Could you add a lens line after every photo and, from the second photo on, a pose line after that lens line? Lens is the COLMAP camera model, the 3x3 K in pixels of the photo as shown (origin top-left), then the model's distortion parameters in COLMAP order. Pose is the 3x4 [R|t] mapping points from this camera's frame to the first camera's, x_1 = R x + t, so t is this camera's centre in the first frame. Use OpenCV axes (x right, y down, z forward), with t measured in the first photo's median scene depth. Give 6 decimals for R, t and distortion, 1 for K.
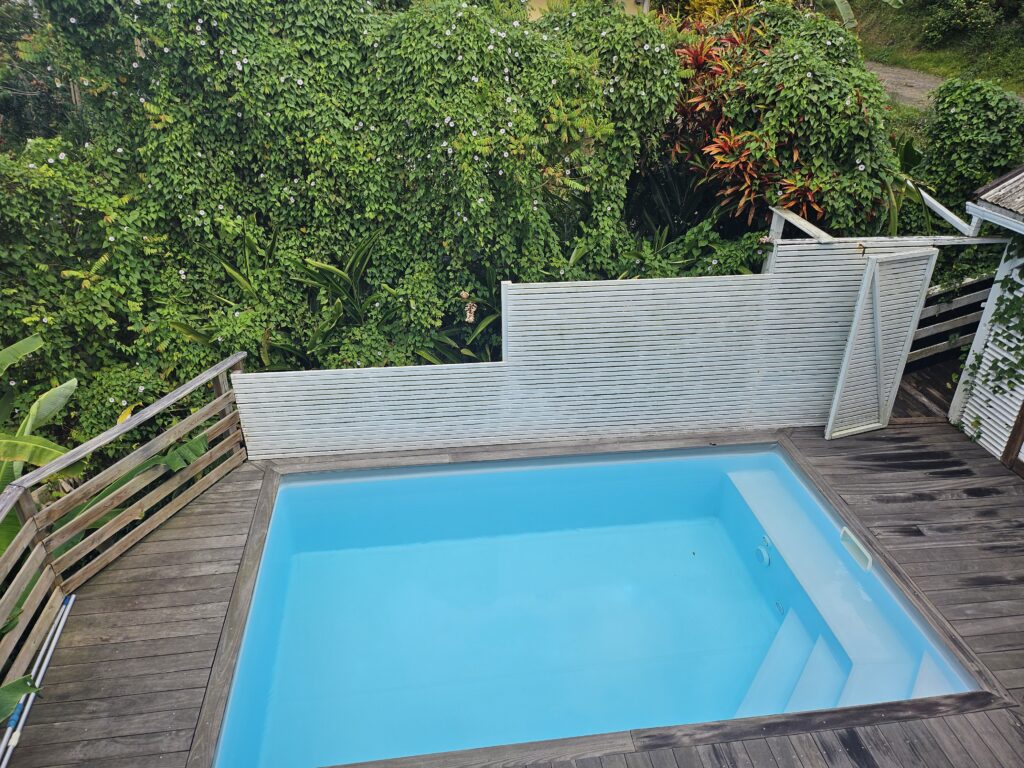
lens RADIAL K [[715.4, 0, 510.8], [0, 715.4, 392.1], [0, 0, 1]] dist [0.043408, -0.030693]
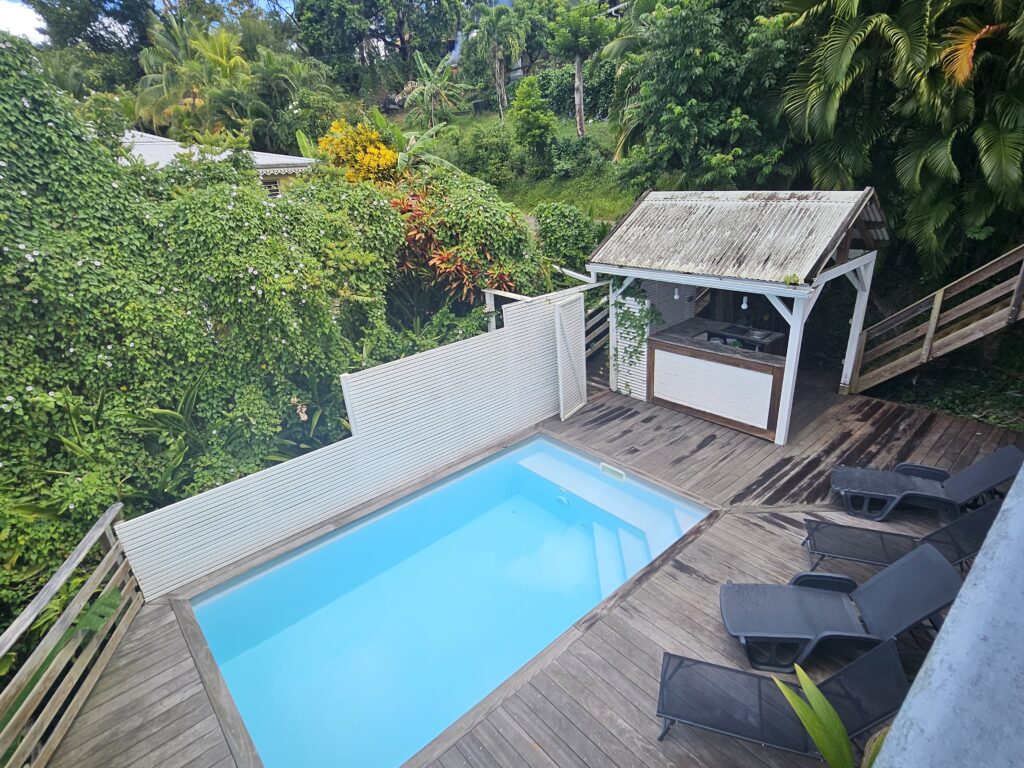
lens RADIAL K [[549.9, 0, 516.3], [0, 549.9, 385.3], [0, 0, 1]] dist [-0.004913, -0.001959]
pose [[0.823601, -0.269690, 0.498947, -0.228368], [0.338654, 0.939518, -0.051184, 0.019918], [-0.454966, 0.211126, 0.865120, -0.008310]]
